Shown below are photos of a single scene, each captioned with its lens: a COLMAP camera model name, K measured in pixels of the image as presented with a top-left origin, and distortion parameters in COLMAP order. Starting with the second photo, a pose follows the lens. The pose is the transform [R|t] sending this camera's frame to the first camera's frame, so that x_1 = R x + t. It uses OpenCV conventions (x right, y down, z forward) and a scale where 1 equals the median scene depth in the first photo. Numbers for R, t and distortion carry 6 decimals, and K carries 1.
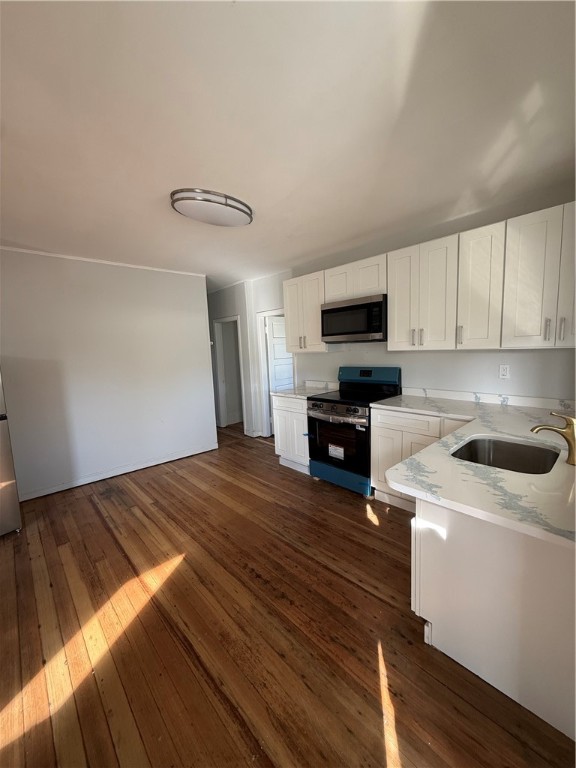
lens RADIAL K [[305.5, 0, 285.8], [0, 305.5, 381.7], [0, 0, 1]] dist [-0.001398, 0.000355]
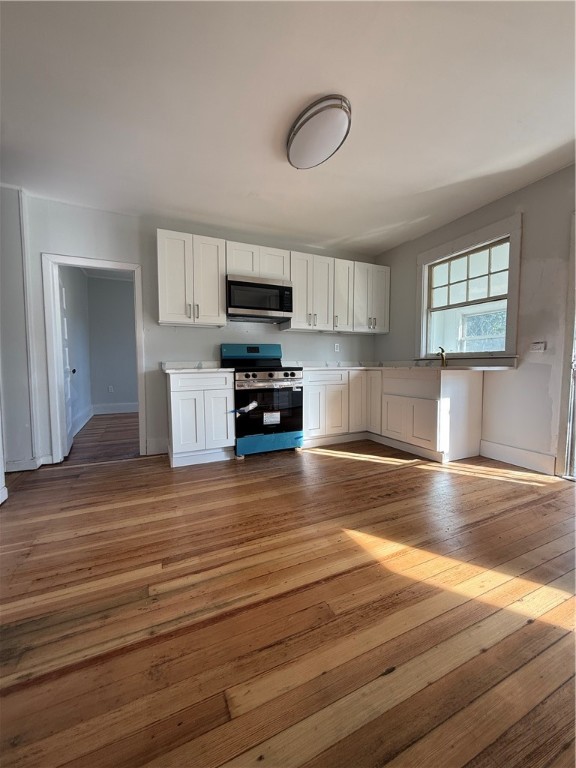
lens RADIAL K [[305.5, 0, 286.6], [0, 305.5, 384.7], [0, 0, 1]] dist [-0.001398, 0.000355]
pose [[0.313581, -0.025724, 0.949213, -1.115617], [0.098703, 0.995101, -0.005640, 0.173654], [-0.944418, 0.095458, 0.314584, 0.839804]]
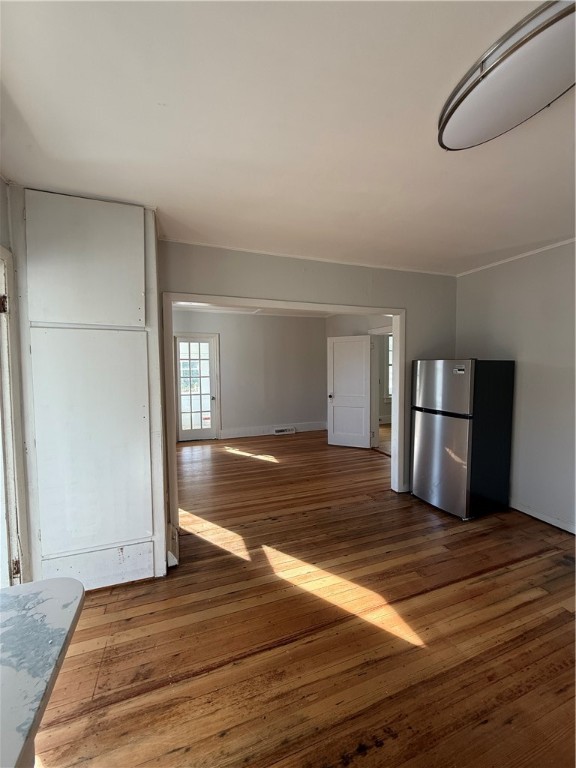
lens RADIAL K [[305.5, 0, 287.8], [0, 305.5, 382.7], [0, 0, 1]] dist [-0.001398, 0.000355]
pose [[-0.375703, 0.097759, -0.921570, 0.386900], [-0.079831, 0.987310, 0.137278, -0.120981], [0.923295, 0.125145, -0.363131, 0.867172]]
